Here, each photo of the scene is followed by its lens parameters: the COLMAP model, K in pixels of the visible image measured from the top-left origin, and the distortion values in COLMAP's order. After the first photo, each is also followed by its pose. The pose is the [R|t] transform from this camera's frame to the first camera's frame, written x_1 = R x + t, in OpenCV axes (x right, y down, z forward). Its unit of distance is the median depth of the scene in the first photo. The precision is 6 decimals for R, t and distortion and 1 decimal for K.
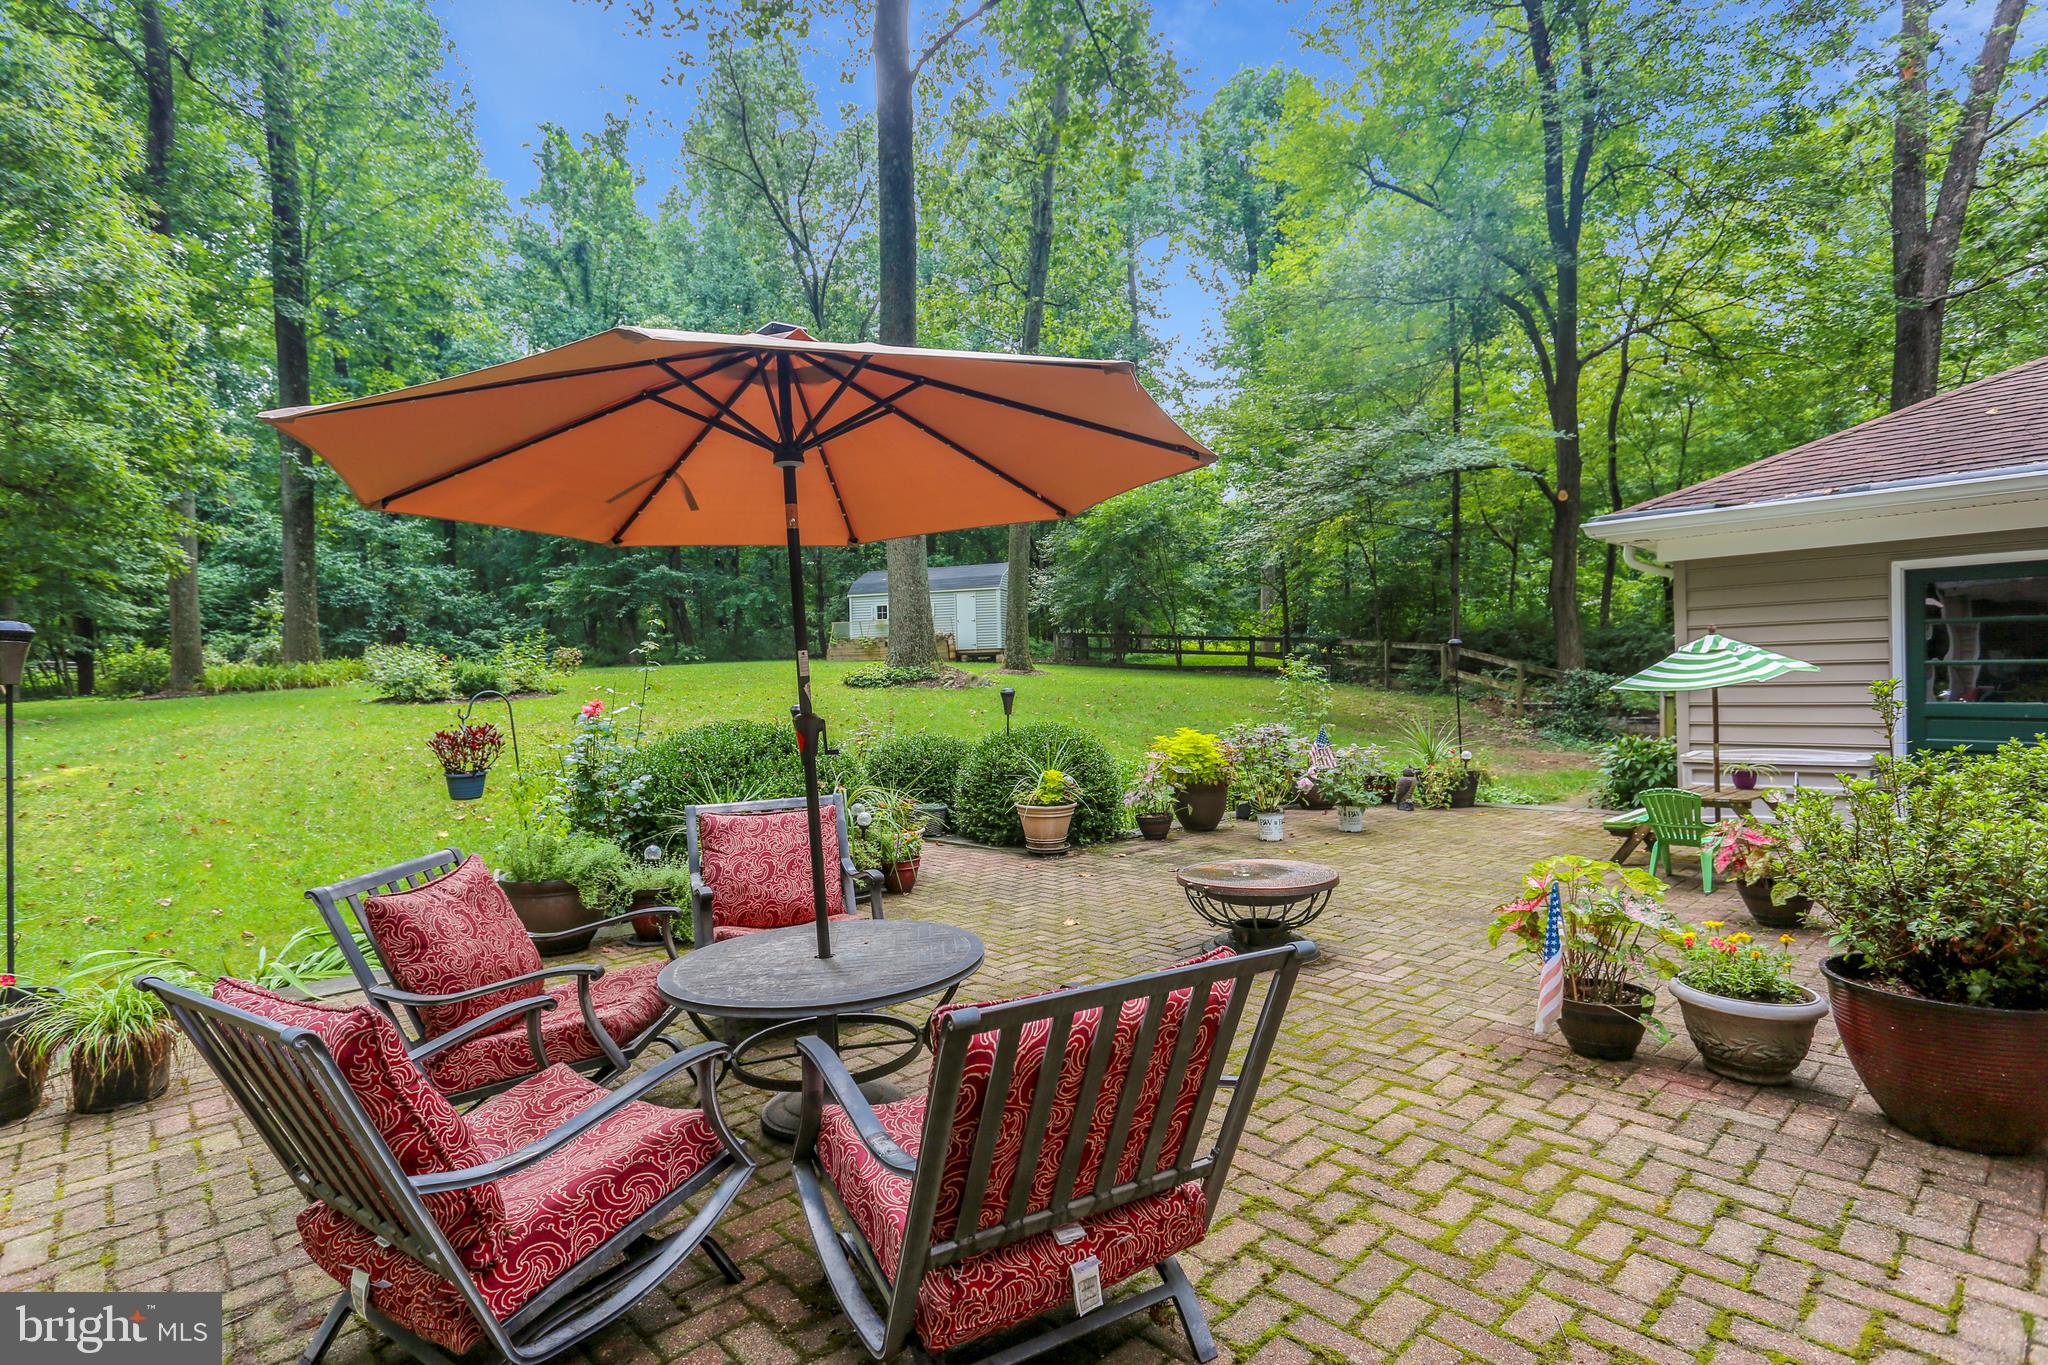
lens RADIAL K [[969.4, 0, 1024.0], [0, 969.4, 682.5], [0, 0, 1]] dist [0.000531, 0.009922]
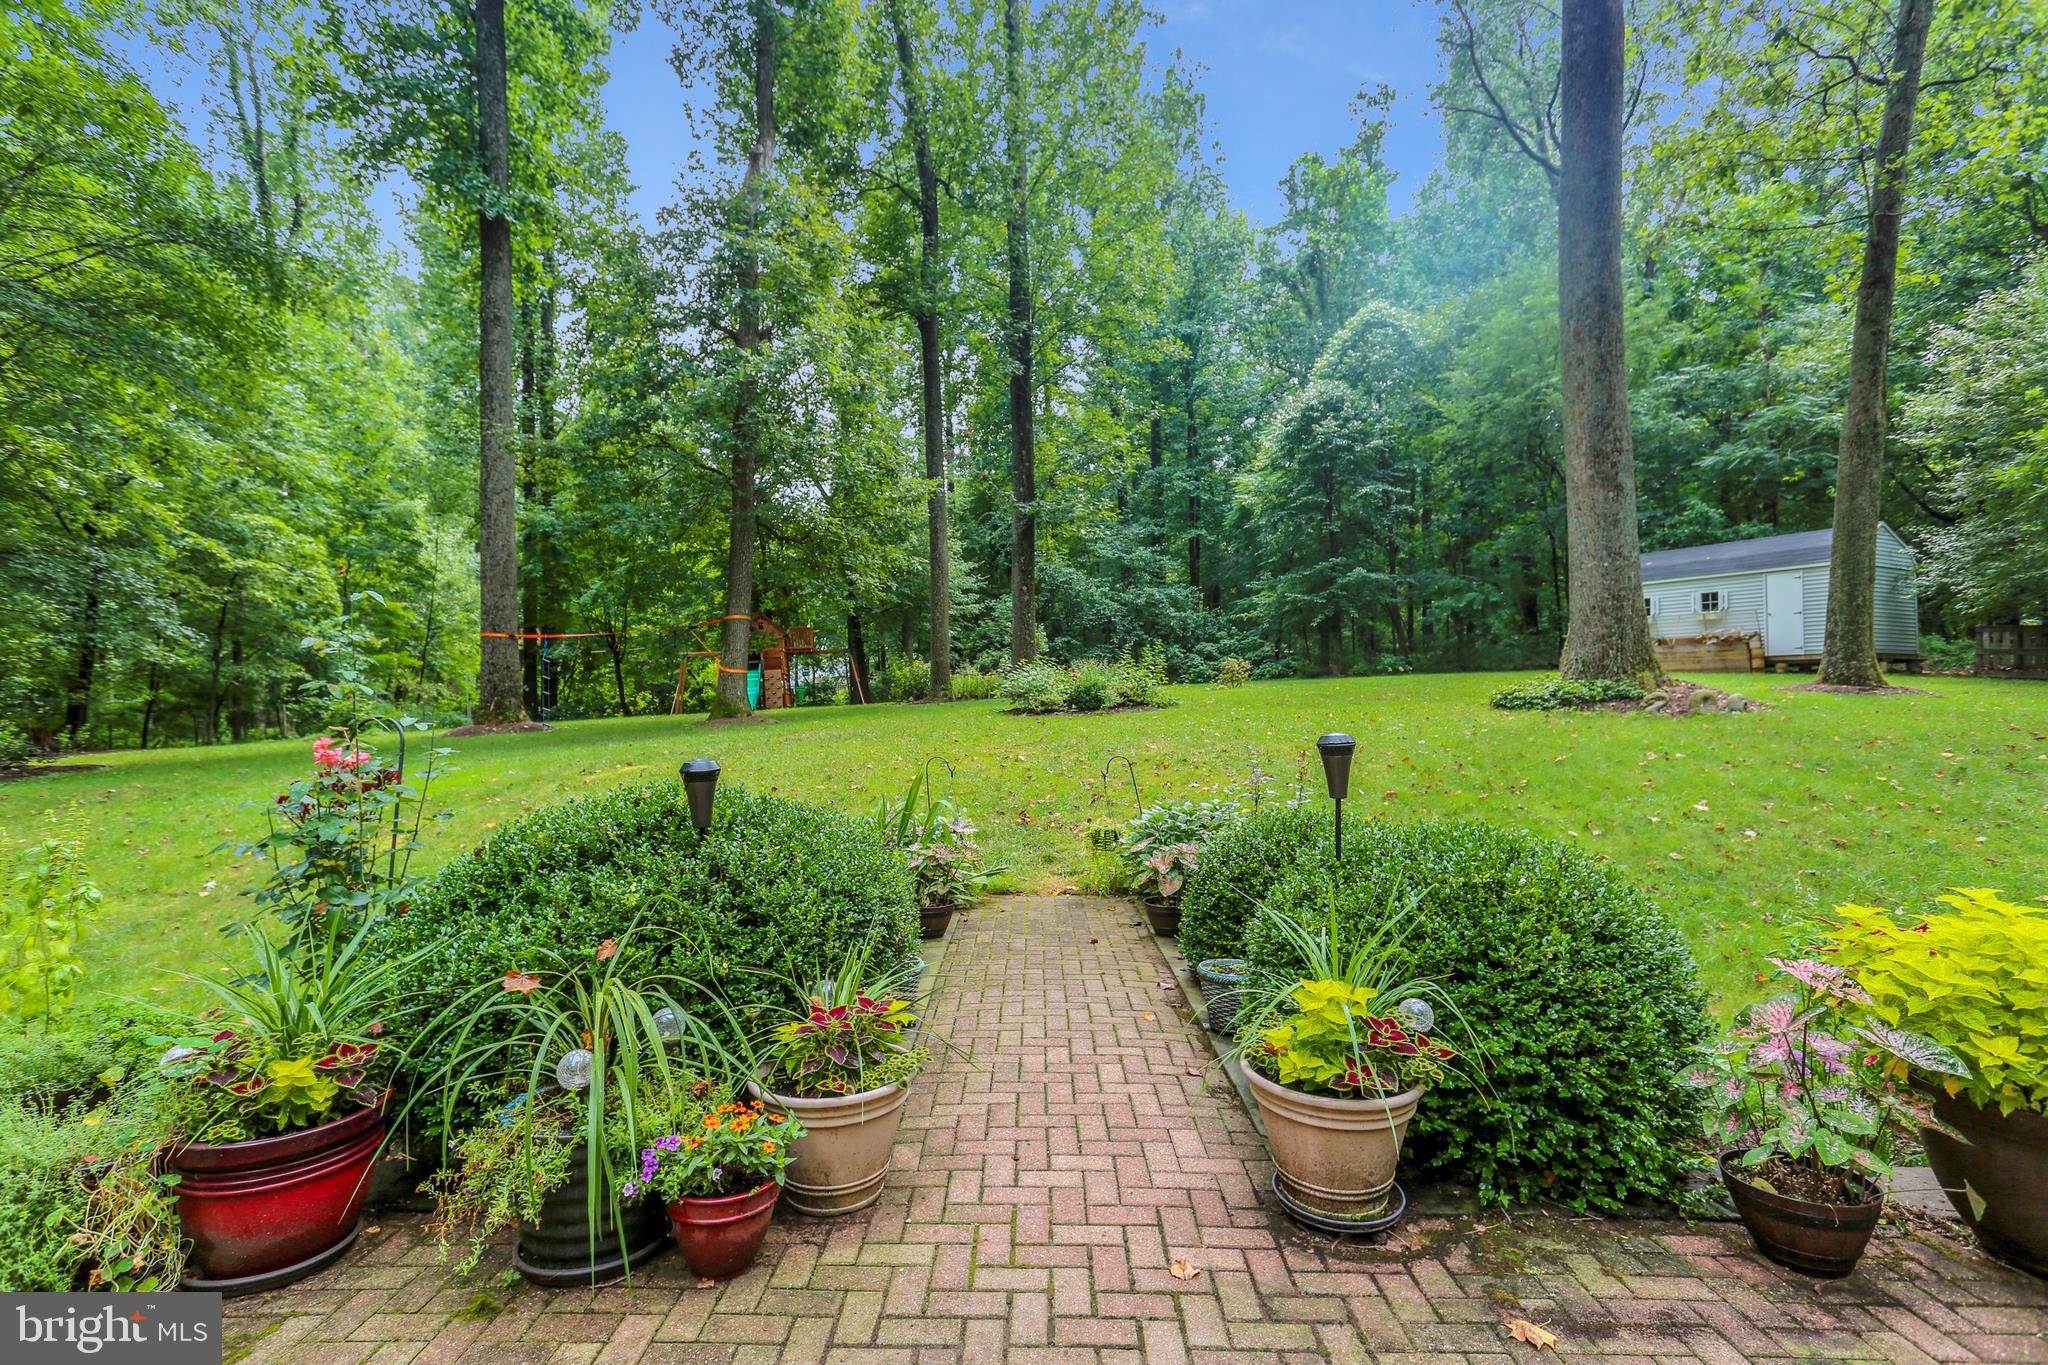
lens RADIAL K [[969.4, 0, 1024.0], [0, 969.4, 682.5], [0, 0, 1]] dist [0.000531, 0.009922]
pose [[0.717598, 0.004775, -0.696441, 0.035275], [-0.013332, 0.999887, -0.006882, -0.002272], [0.696330, 0.014224, 0.717581, 0.125364]]
